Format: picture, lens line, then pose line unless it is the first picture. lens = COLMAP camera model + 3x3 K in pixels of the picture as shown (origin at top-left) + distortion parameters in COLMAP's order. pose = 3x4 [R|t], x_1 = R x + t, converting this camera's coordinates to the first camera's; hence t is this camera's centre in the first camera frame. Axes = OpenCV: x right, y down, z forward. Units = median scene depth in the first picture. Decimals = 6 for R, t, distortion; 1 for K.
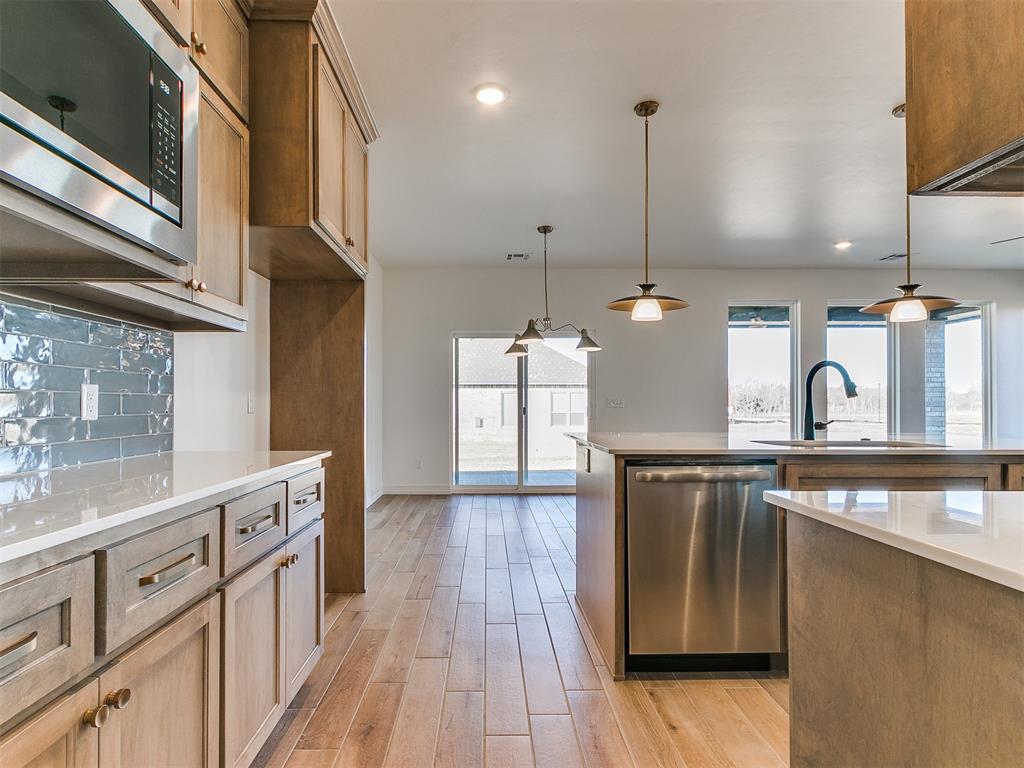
lens RADIAL K [[544.6, 0, 475.5], [0, 544.6, 402.4], [0, 0, 1]] dist [0.008056, -0.003867]
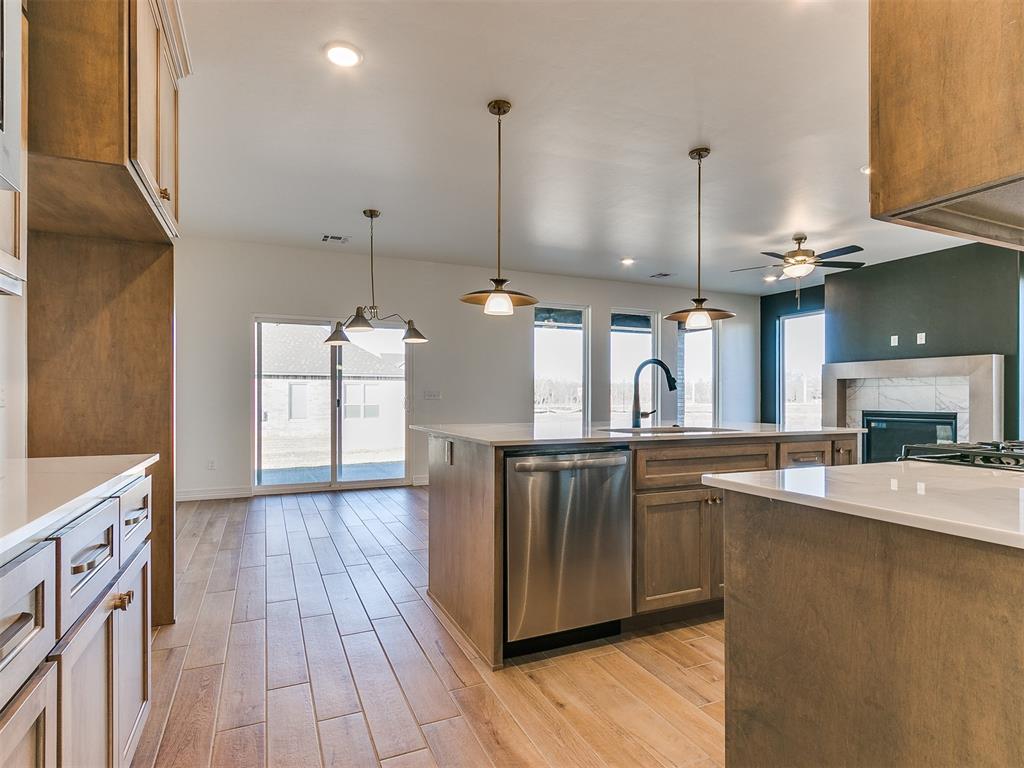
lens RADIAL K [[544.6, 0, 487.3], [0, 544.6, 399.5], [0, 0, 1]] dist [0.008056, -0.003867]
pose [[0.917719, -0.000373, 0.397230, -0.139077], [-0.003290, 0.999958, 0.008541, 0.001397], [-0.397217, -0.009145, 0.917679, 0.078529]]
